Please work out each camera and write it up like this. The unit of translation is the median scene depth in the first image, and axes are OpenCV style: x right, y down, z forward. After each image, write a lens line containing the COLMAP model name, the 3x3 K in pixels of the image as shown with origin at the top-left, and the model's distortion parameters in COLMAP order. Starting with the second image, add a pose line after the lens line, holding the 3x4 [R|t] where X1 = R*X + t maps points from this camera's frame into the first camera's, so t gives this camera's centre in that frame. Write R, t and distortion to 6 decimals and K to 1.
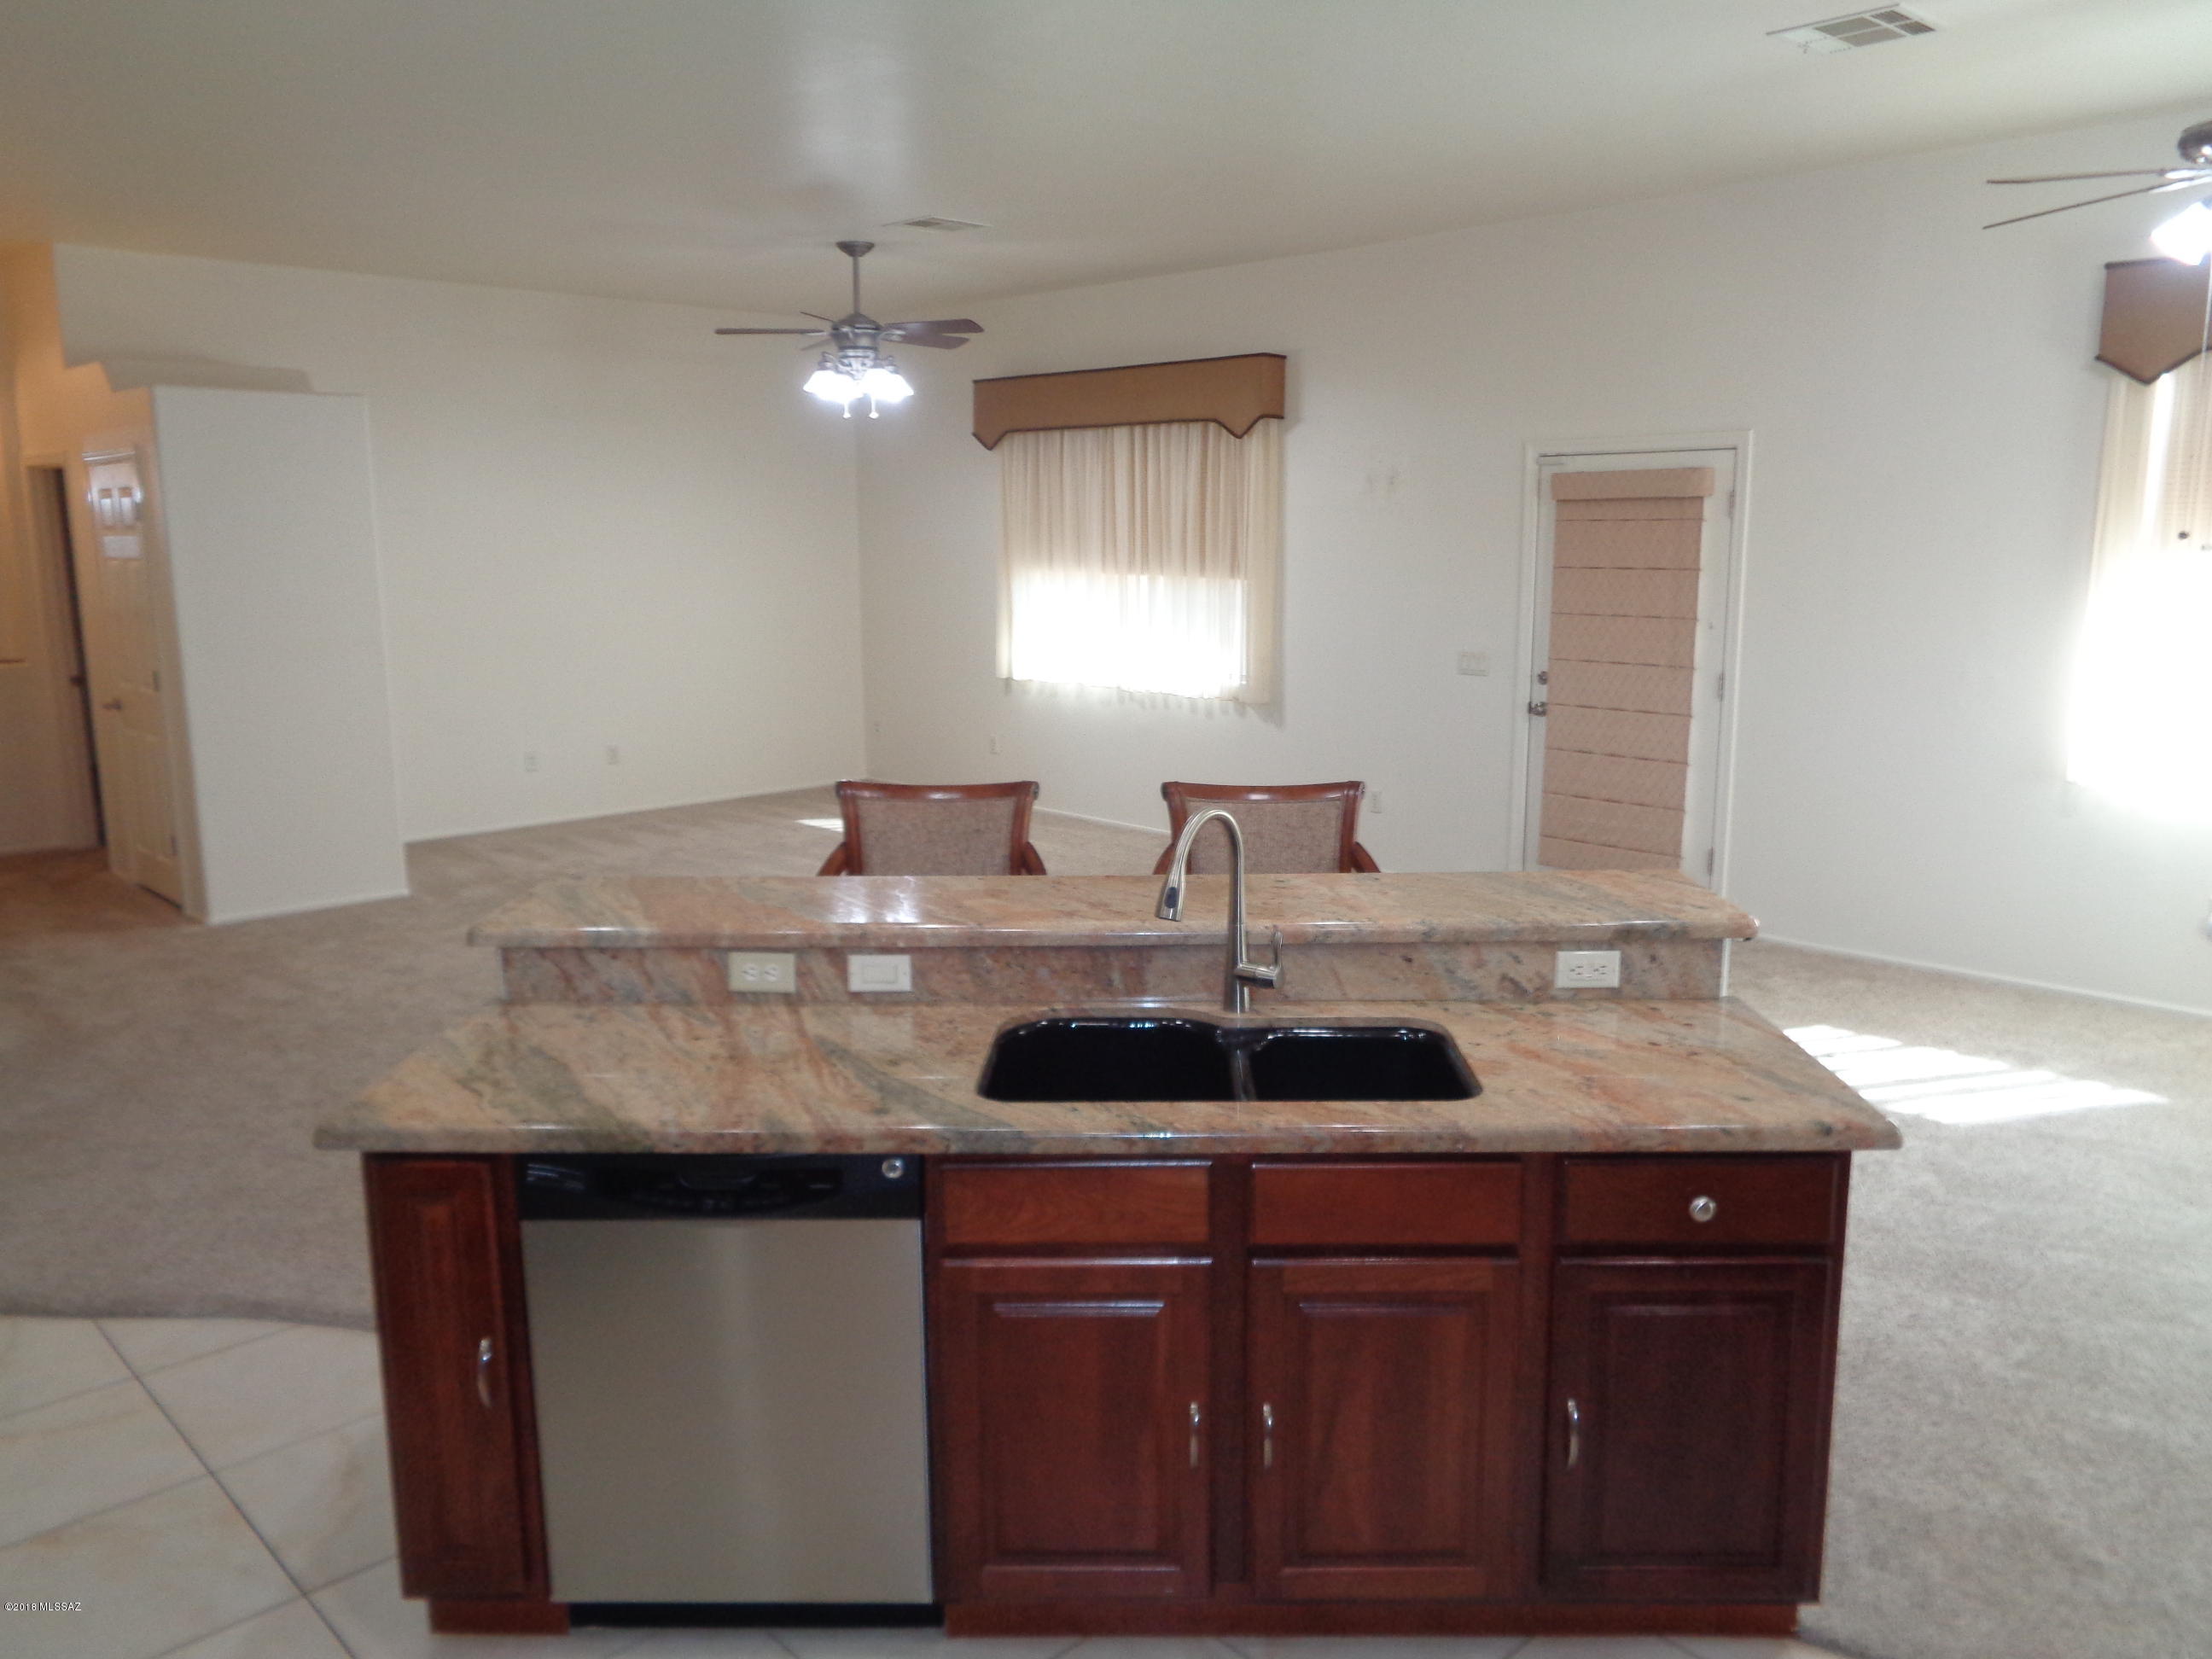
lens RADIAL K [[1659.1, 0, 1099.9], [0, 1659.1, 830.9], [0, 0, 1]] dist [0.011358, 0.002146]
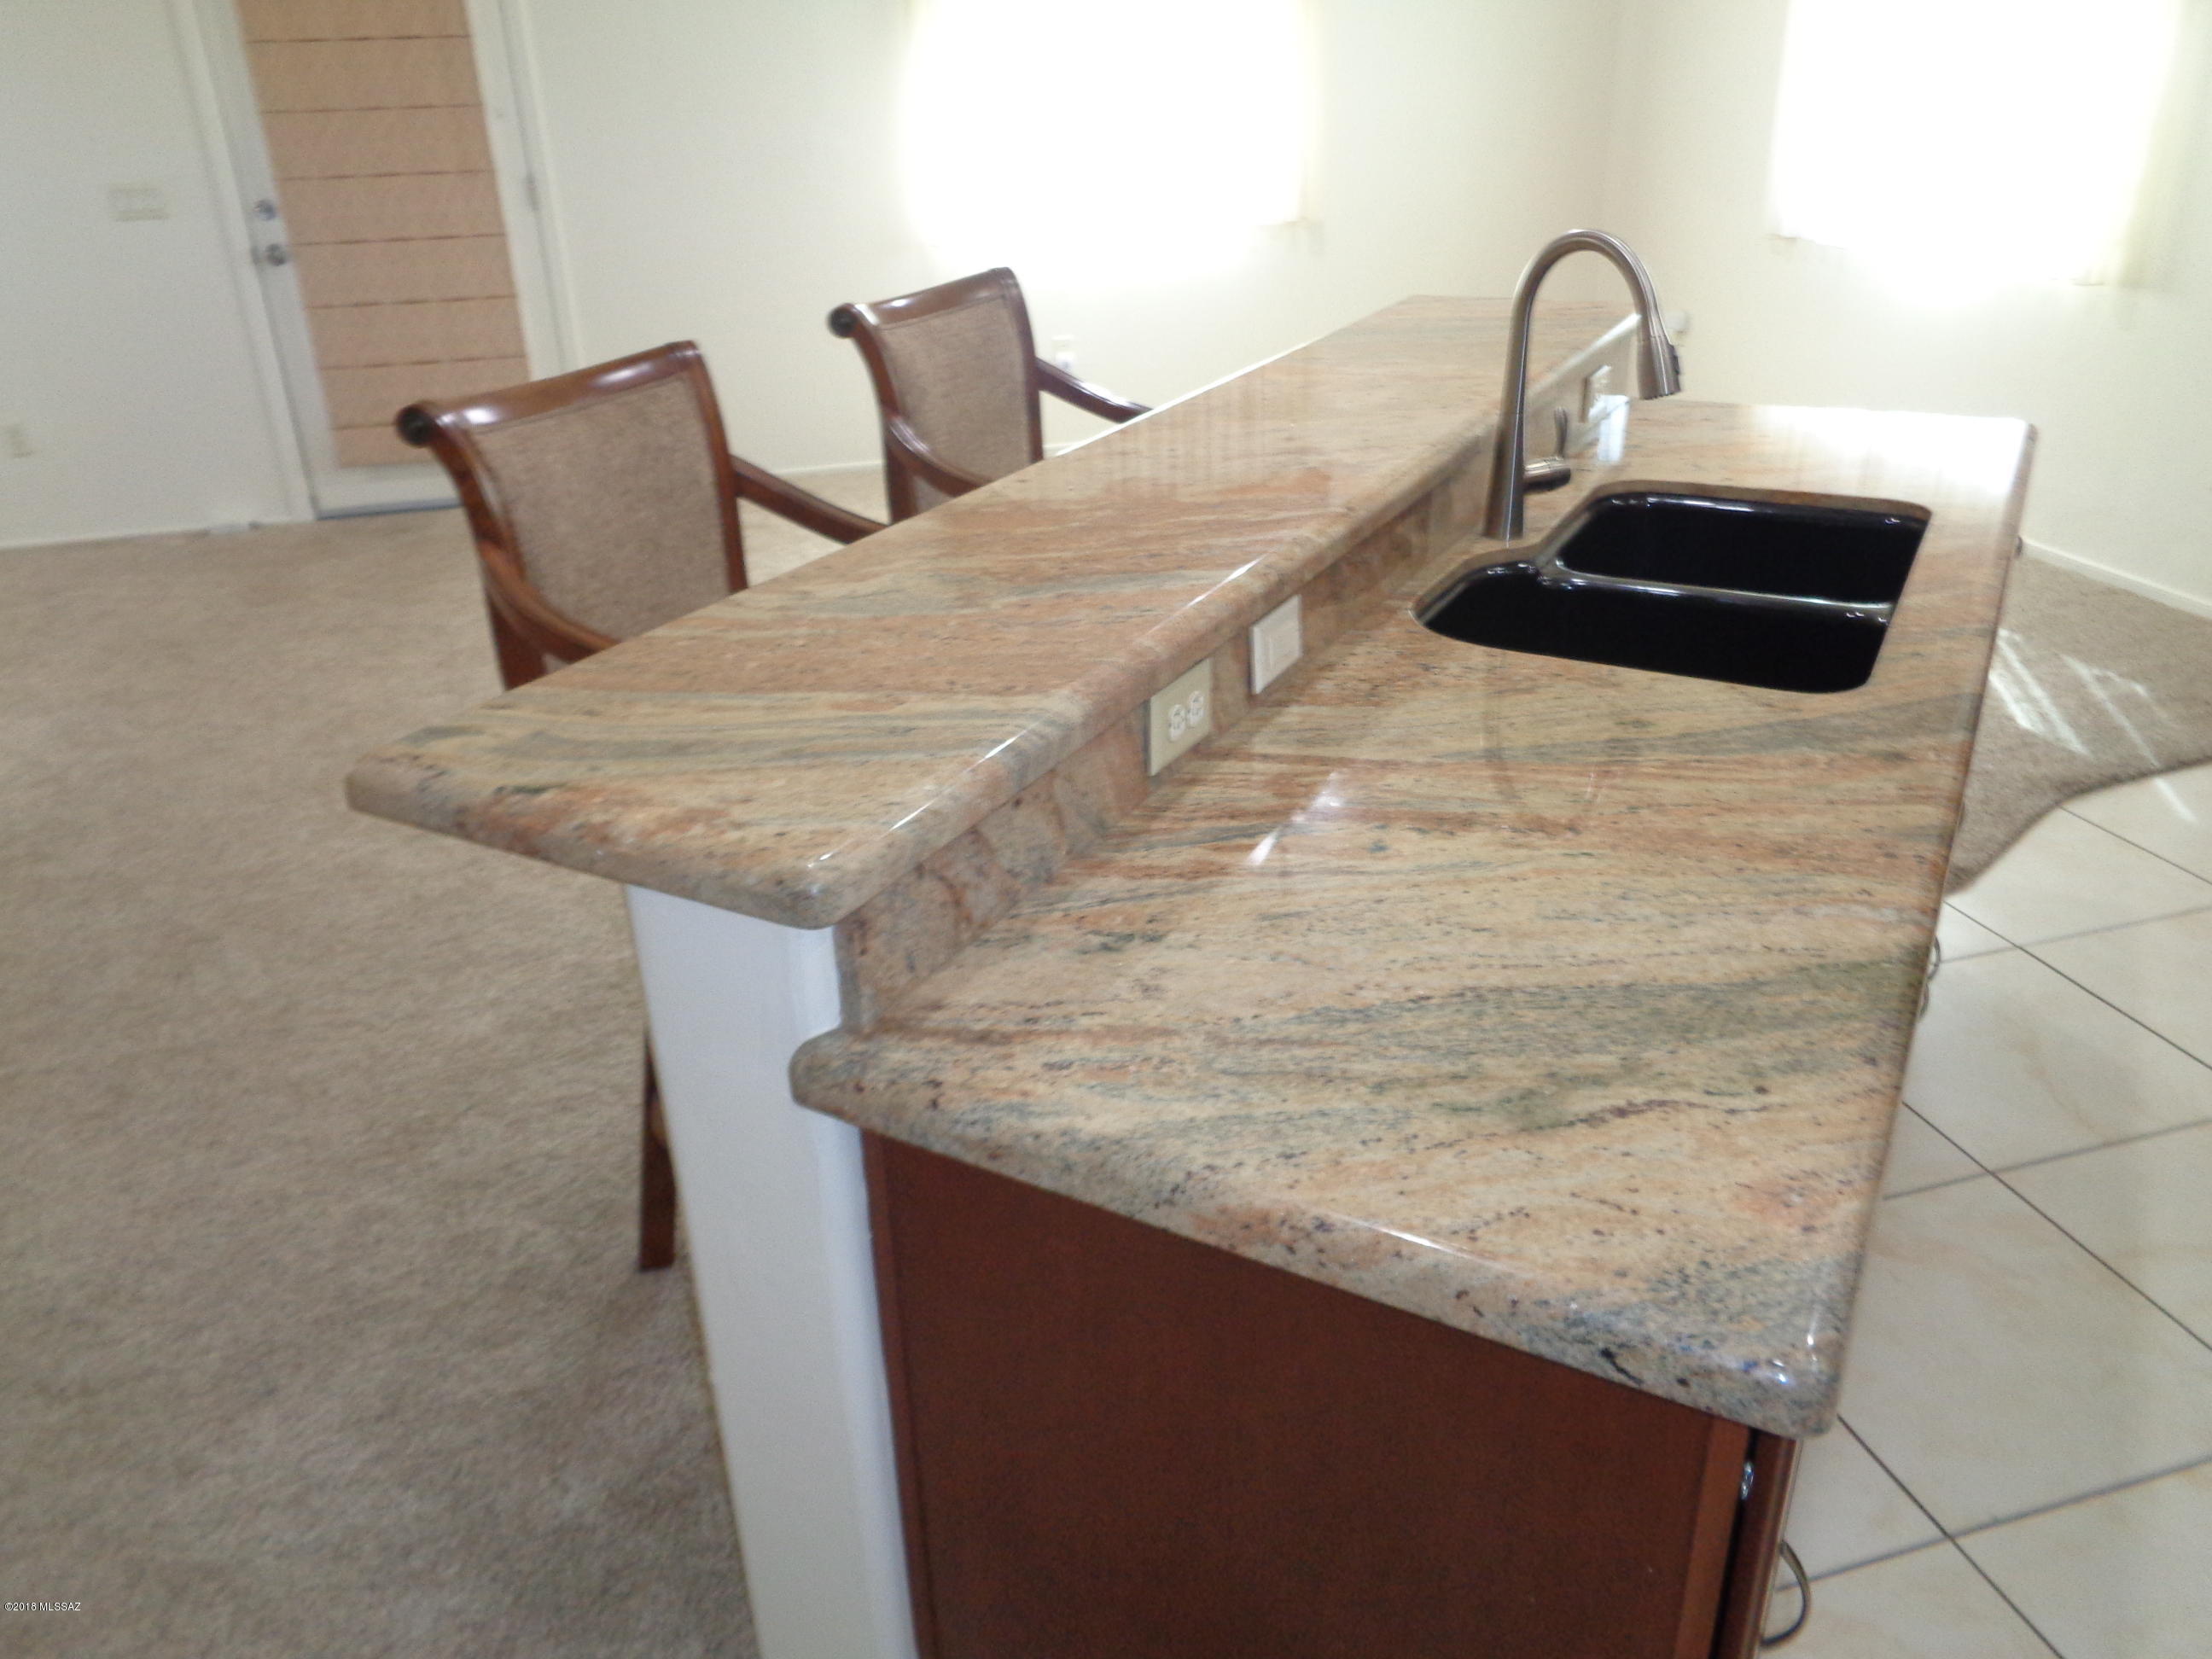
lens RADIAL K [[1659.1, 0, 1104.8], [0, 1659.1, 814.3], [0, 0, 1]] dist [0.011358, 0.002146]
pose [[0.461647, -0.384076, 0.799605, -0.250225], [0.188755, 0.923295, 0.334512, -0.022520], [-0.866749, -0.003496, 0.498732, 0.315535]]
